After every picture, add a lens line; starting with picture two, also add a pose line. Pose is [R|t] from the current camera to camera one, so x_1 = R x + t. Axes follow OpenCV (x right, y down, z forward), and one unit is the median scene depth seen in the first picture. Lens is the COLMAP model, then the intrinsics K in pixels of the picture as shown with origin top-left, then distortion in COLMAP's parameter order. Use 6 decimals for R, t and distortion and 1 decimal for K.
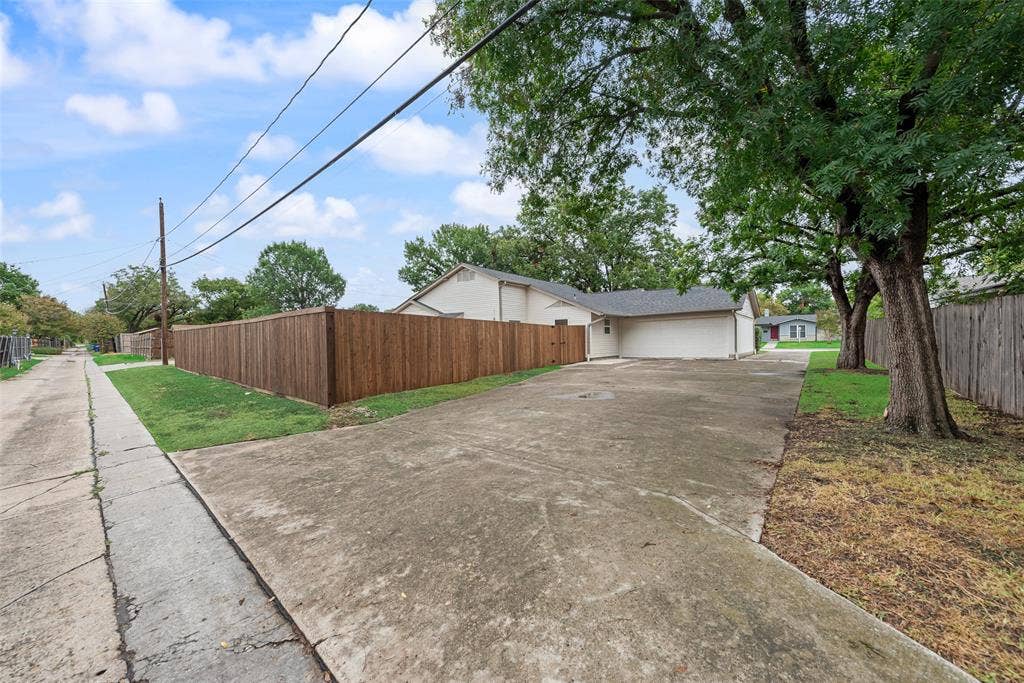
lens RADIAL K [[401.6, 0, 511.8], [0, 401.6, 342.7], [0, 0, 1]] dist [-0.000783, 0.000228]
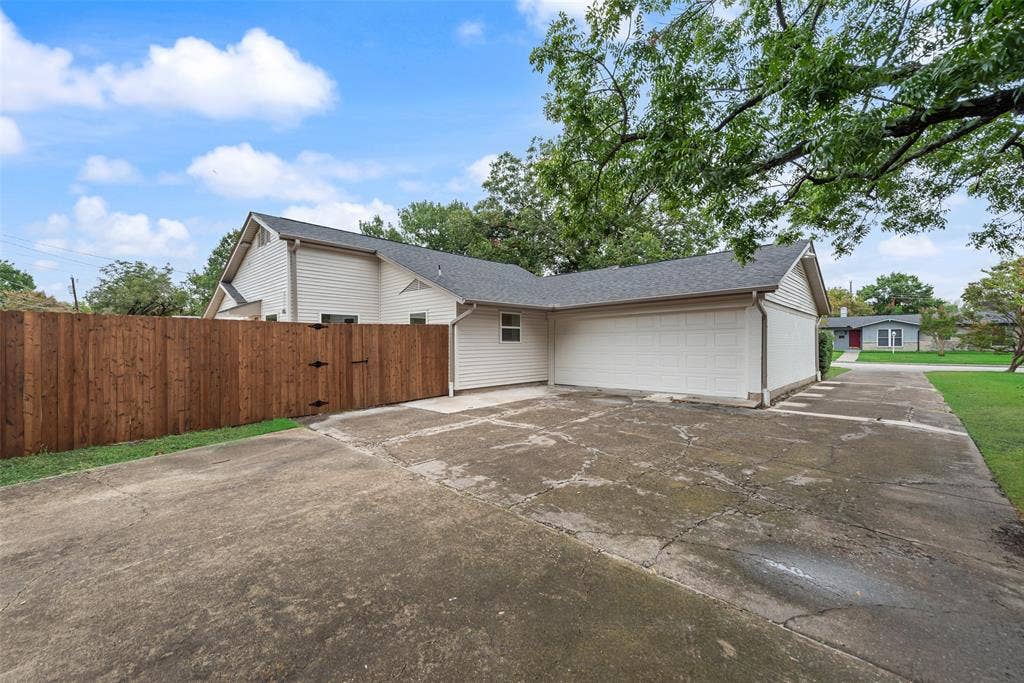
lens RADIAL K [[401.6, 0, 508.5], [0, 401.6, 341.8], [0, 0, 1]] dist [-0.000783, 0.000228]
pose [[0.991410, 0.014098, -0.130029, 0.145338], [-0.014523, 0.999892, -0.002318, -0.009791], [0.129983, 0.004187, 0.991507, 0.226404]]
